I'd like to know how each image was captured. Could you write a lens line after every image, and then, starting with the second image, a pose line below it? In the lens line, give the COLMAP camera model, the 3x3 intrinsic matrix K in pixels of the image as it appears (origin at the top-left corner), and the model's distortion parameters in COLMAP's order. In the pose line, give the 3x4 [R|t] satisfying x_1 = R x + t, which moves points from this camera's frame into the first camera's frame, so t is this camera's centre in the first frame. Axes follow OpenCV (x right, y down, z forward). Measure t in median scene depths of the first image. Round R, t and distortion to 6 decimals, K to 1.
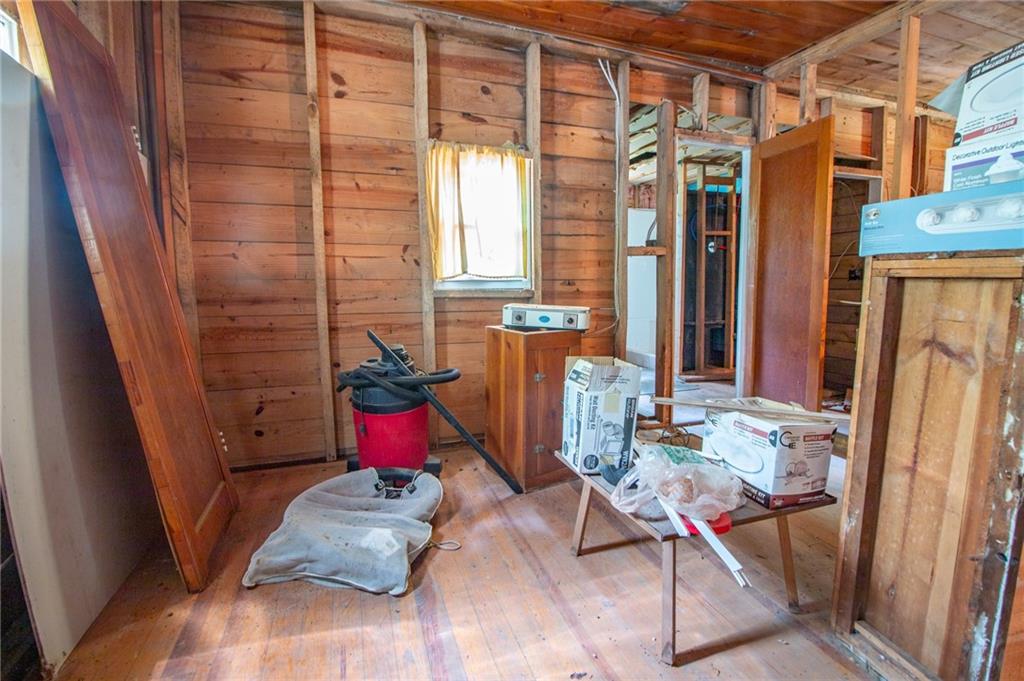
lens RADIAL K [[477.3, 0, 514.5], [0, 477.3, 333.7], [0, 0, 1]] dist [-0.004541, -0.010659]
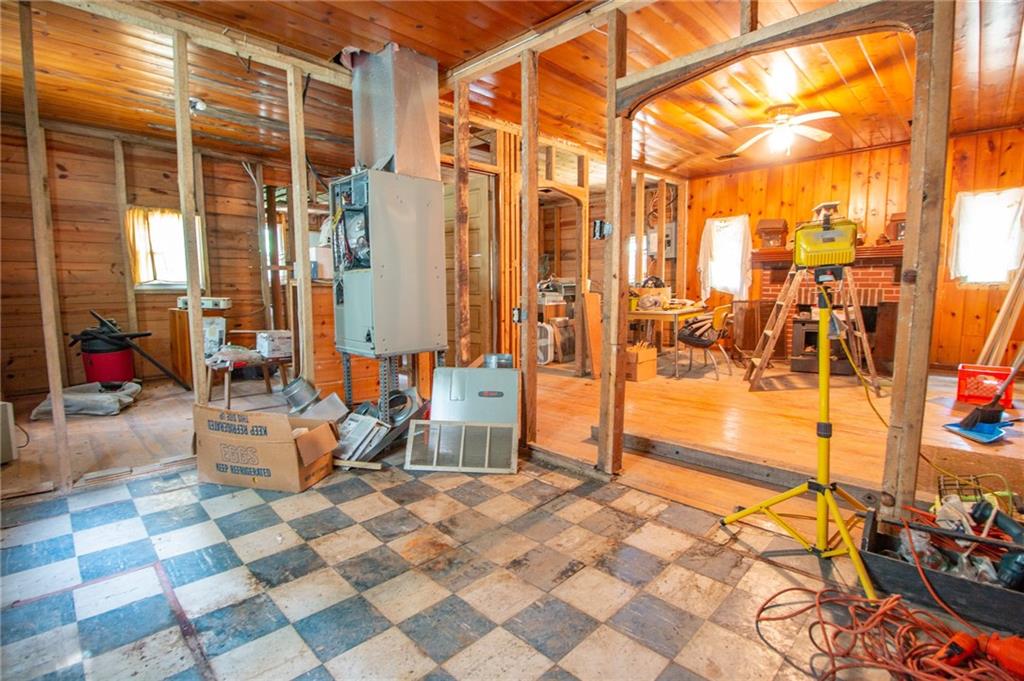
lens RADIAL K [[477.3, 0, 515.2], [0, 477.3, 335.4], [0, 0, 1]] dist [-0.004541, -0.010659]
pose [[0.893269, -0.039875, 0.447750, 0.294764], [0.037768, 0.999193, 0.013637, 0.106737], [-0.447932, 0.004729, 0.894055, -1.181773]]
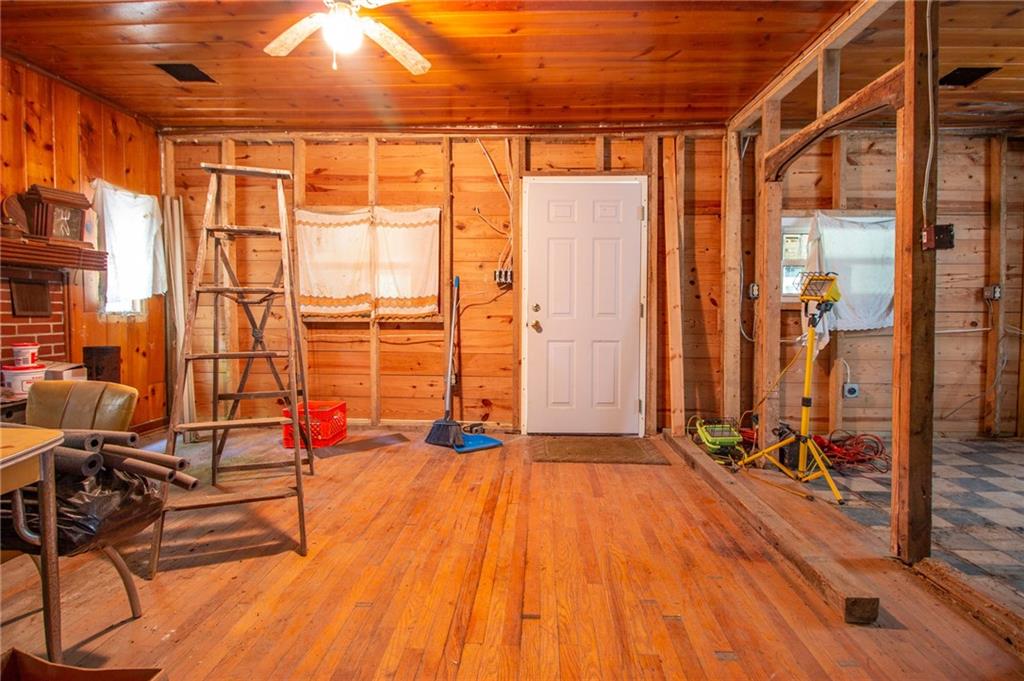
lens RADIAL K [[477.3, 0, 519.9], [0, 477.3, 332.1], [0, 0, 1]] dist [-0.004541, -0.010659]
pose [[-0.928871, 0.000332, 0.370402, 1.185920], [0.048906, 0.991354, 0.121756, -0.056850], [-0.367159, 0.131211, -0.920857, 0.446282]]
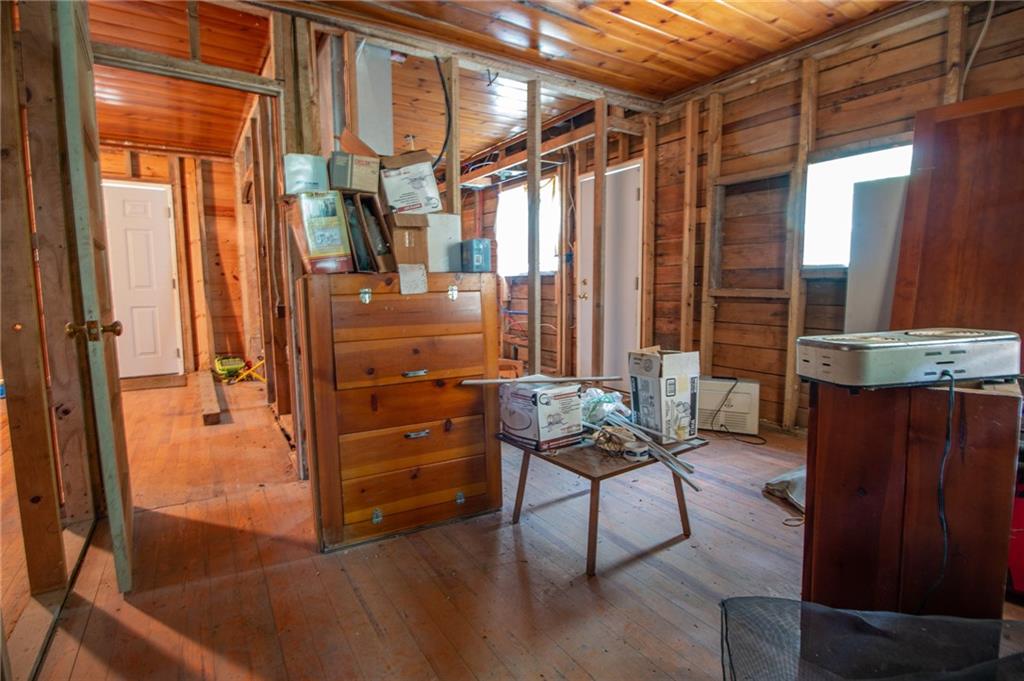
lens RADIAL K [[477.3, 0, 518.0], [0, 477.3, 332.1], [0, 0, 1]] dist [-0.004541, -0.010659]
pose [[-0.974897, 0.037017, -0.219559, 0.432940], [-0.007984, 0.979638, 0.200614, -0.137521], [0.222514, 0.197330, -0.954750, 1.211771]]
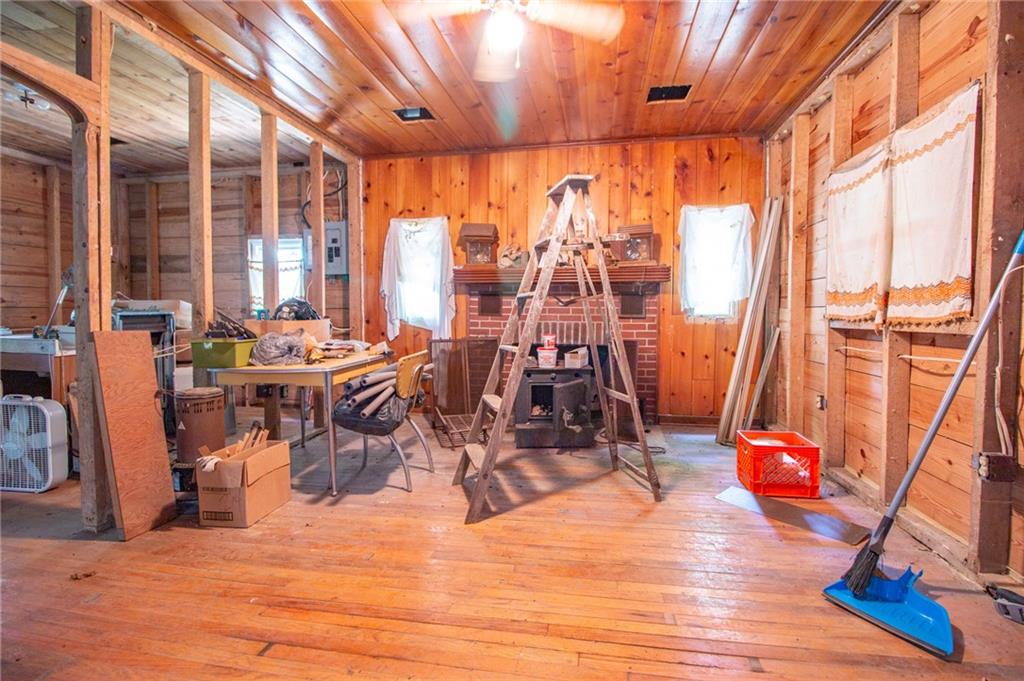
lens RADIAL K [[477.3, 0, 515.3], [0, 477.3, 334.2], [0, 0, 1]] dist [-0.004541, -0.010659]
pose [[0.485643, -0.015363, 0.874022, 1.071797], [0.072629, 0.997098, -0.022829, 0.045813], [-0.871135, 0.074566, 0.485349, -0.569377]]
